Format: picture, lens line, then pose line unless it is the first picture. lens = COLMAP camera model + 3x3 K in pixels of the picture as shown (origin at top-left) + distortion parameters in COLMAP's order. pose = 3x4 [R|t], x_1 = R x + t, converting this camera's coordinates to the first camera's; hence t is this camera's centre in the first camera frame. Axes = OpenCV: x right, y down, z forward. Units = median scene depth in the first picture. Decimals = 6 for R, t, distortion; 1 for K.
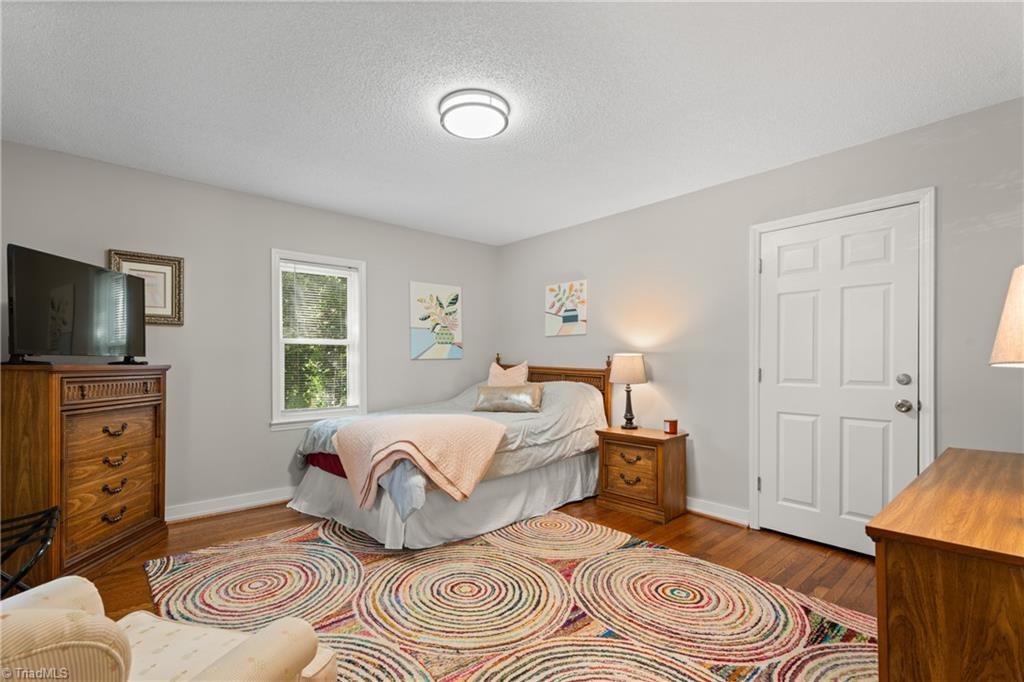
lens RADIAL K [[450.9, 0, 509.2], [0, 450.9, 357.0], [0, 0, 1]] dist [-0.001008, -0.000350]
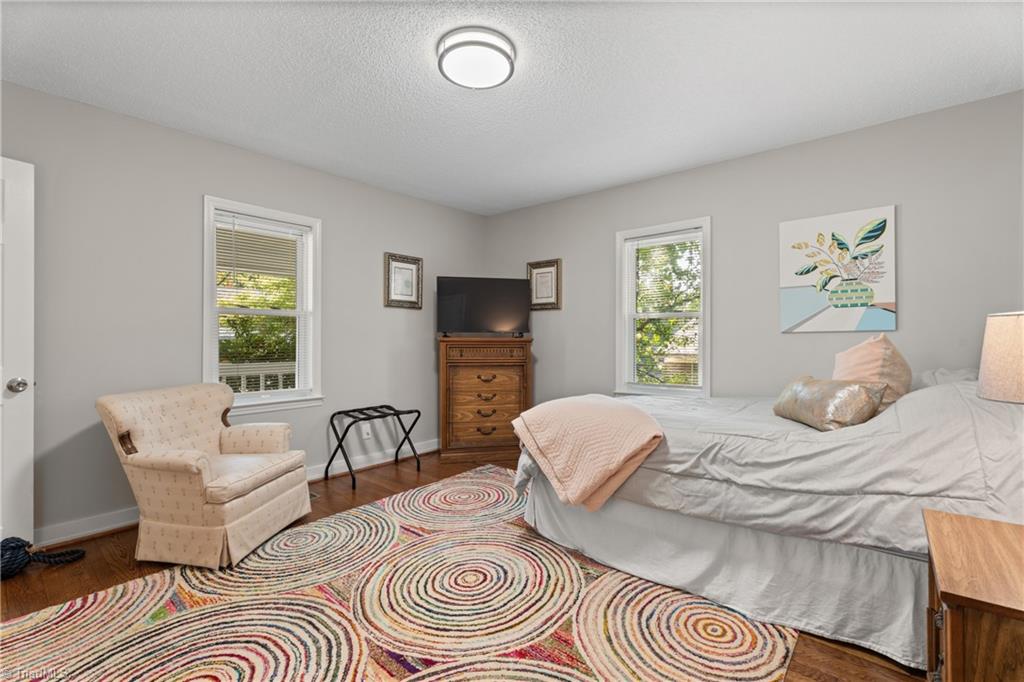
lens RADIAL K [[449.0, 0, 512.0], [0, 449.0, 341.0], [0, 0, 1]] dist [-0.001576, -0.001180]
pose [[0.158554, 0.006672, -0.987328, 0.667673], [0.007662, 0.999939, 0.007987, 0.015512], [0.987321, -0.008831, 0.158494, 0.760258]]
